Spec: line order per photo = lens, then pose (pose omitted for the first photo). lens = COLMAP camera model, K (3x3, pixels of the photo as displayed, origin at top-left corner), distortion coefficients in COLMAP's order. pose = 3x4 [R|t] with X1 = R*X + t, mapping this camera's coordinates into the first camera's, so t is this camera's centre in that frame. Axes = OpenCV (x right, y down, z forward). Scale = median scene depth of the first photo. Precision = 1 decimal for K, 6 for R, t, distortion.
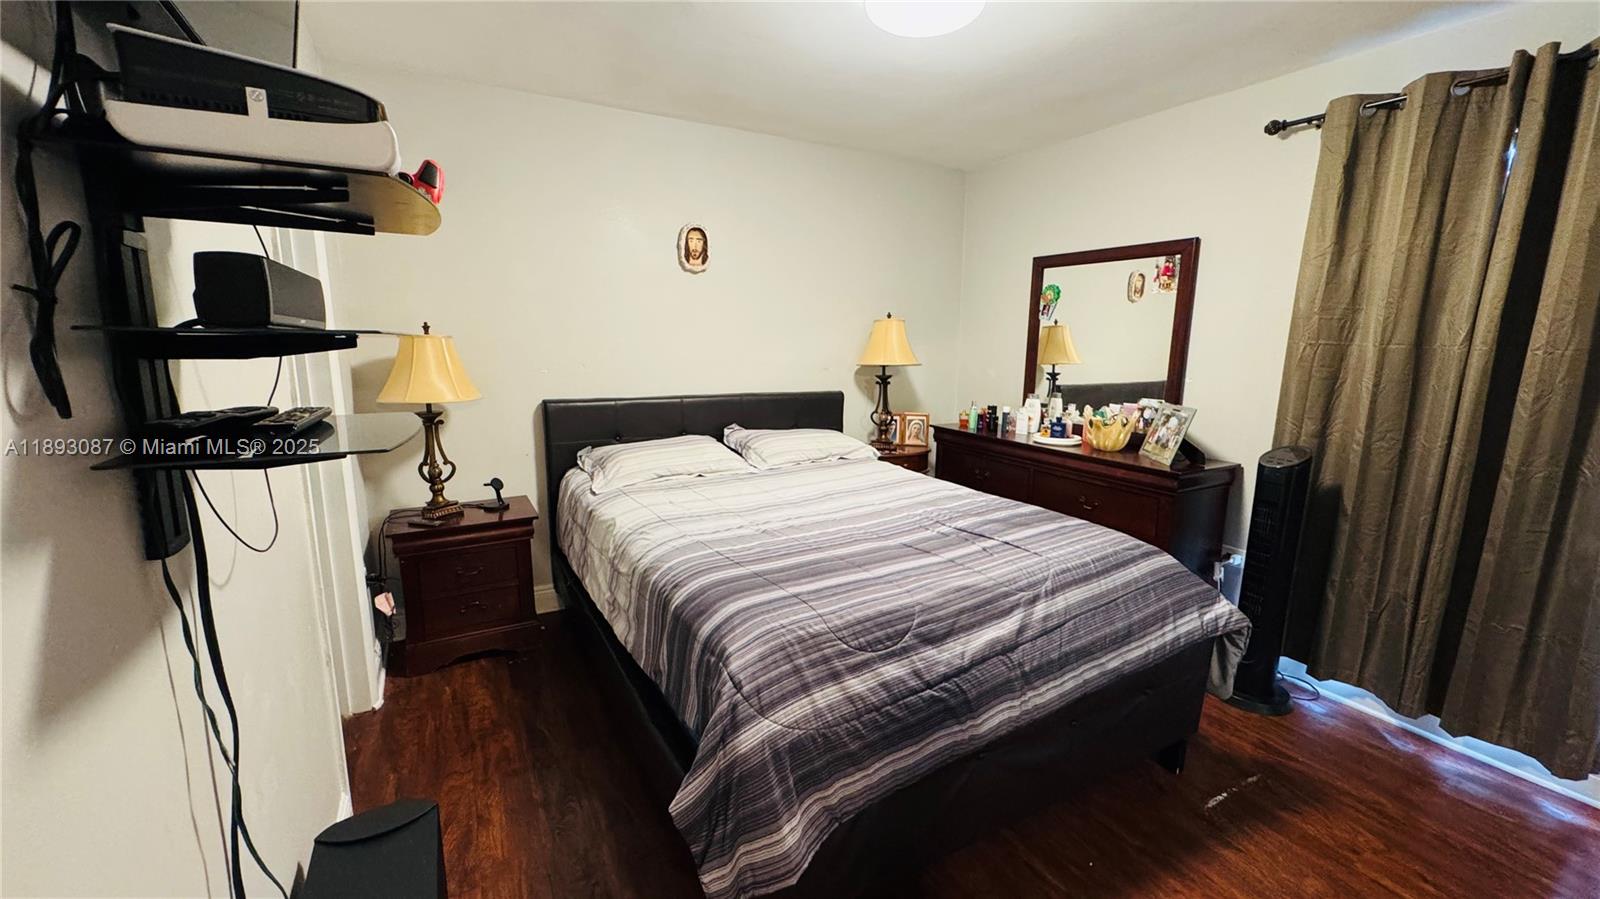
lens RADIAL K [[640.2, 0, 800.0], [0, 640.2, 449.5], [0, 0, 1]] dist [-0.002486, 0.000093]
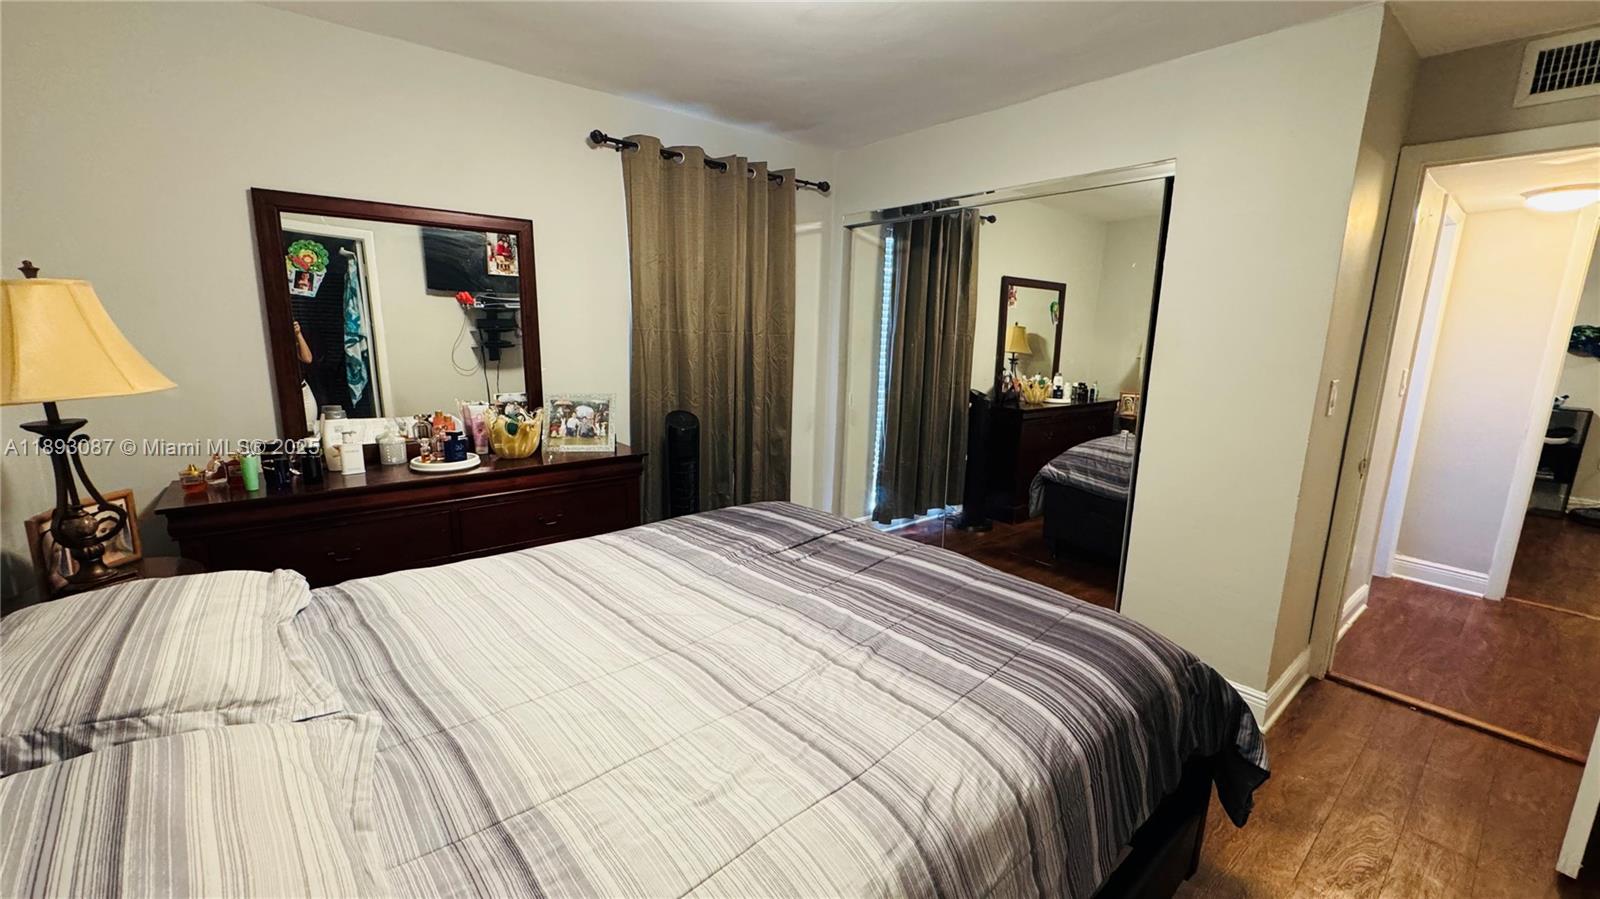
lens RADIAL K [[640.2, 0, 800.0], [0, 640.2, 449.5], [0, 0, 1]] dist [-0.002486, 0.000093]
pose [[-0.186301, -0.197812, 0.962373, -0.430260], [0.153912, 0.961552, 0.227438, -0.152884], [-0.970362, 0.190493, -0.148692, 0.793531]]
